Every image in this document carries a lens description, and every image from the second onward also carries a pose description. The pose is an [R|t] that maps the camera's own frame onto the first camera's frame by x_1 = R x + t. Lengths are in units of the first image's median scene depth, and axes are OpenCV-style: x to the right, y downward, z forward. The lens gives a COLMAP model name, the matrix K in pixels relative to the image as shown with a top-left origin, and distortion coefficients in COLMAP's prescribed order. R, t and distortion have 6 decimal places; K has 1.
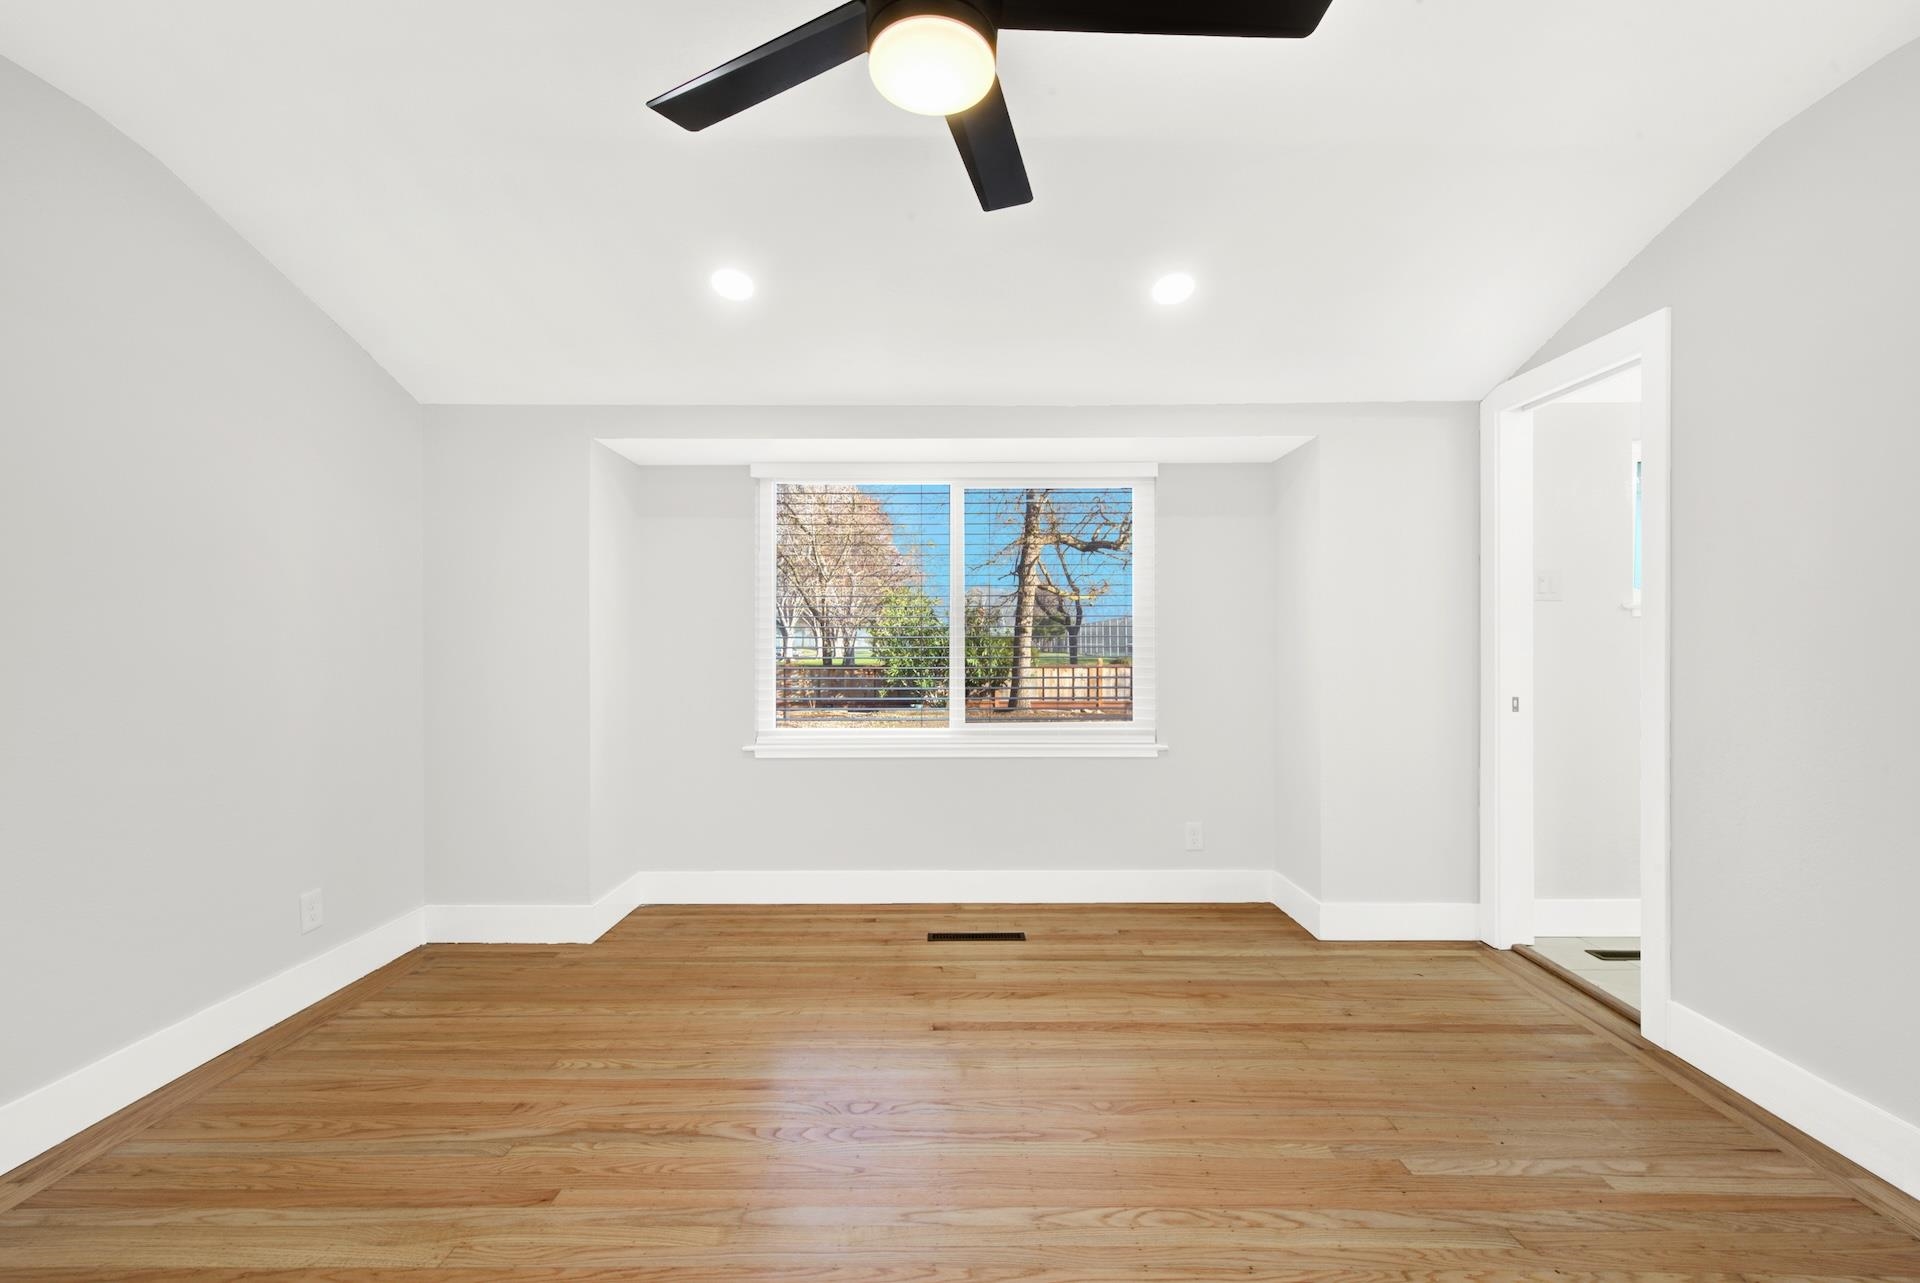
lens RADIAL K [[779.4, 0, 956.4], [0, 779.4, 639.7], [0, 0, 1]] dist [-0.000752, -0.000198]
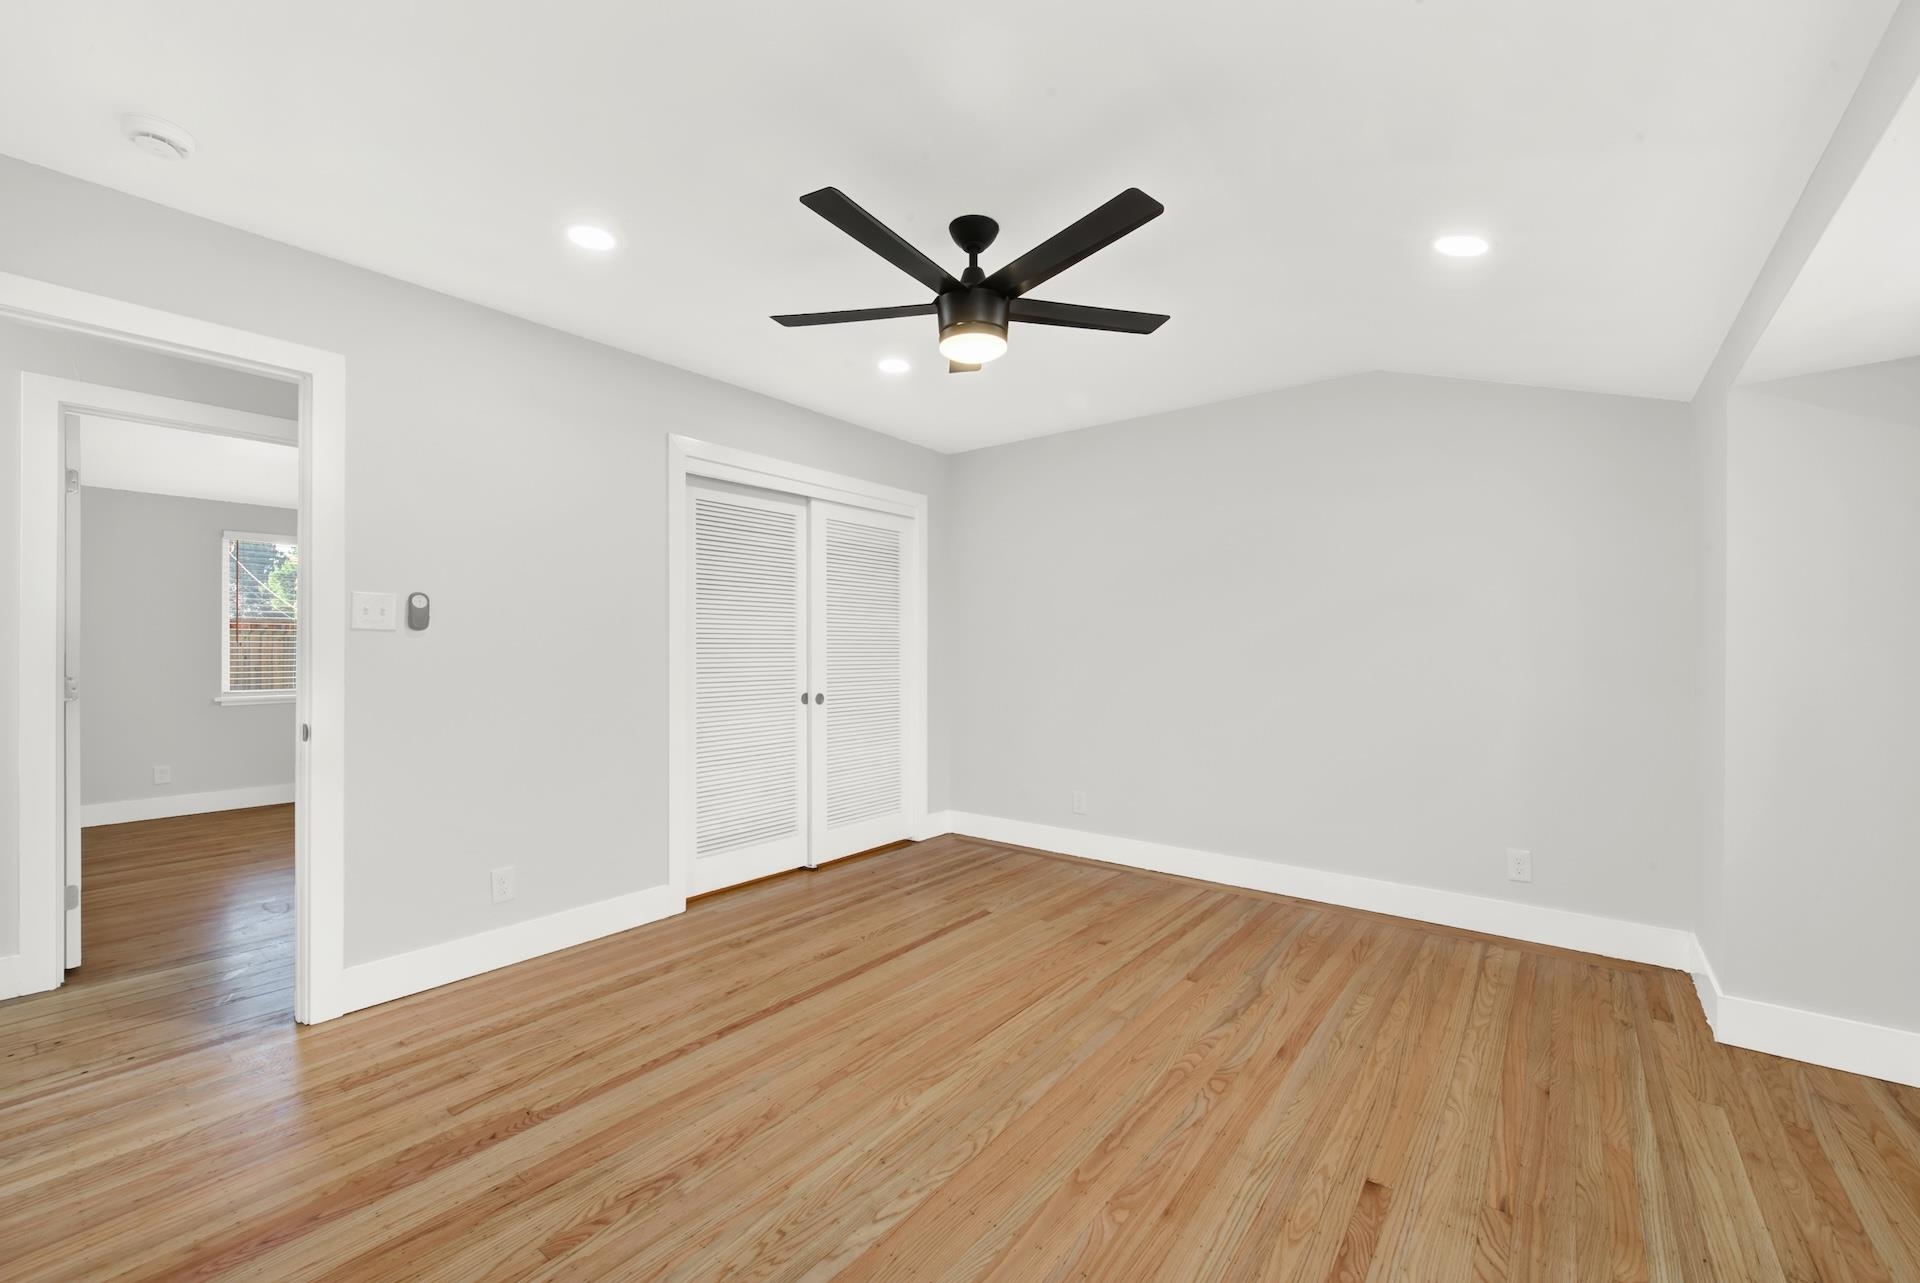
lens RADIAL K [[779.4, 0, 956.4], [0, 779.4, 639.7], [0, 0, 1]] dist [-0.000752, -0.000198]
pose [[-0.617093, -0.012910, -0.786784, 0.757386], [0.002131, 0.999834, -0.018078, 0.001543], [0.786887, -0.012832, -0.616963, 1.095705]]
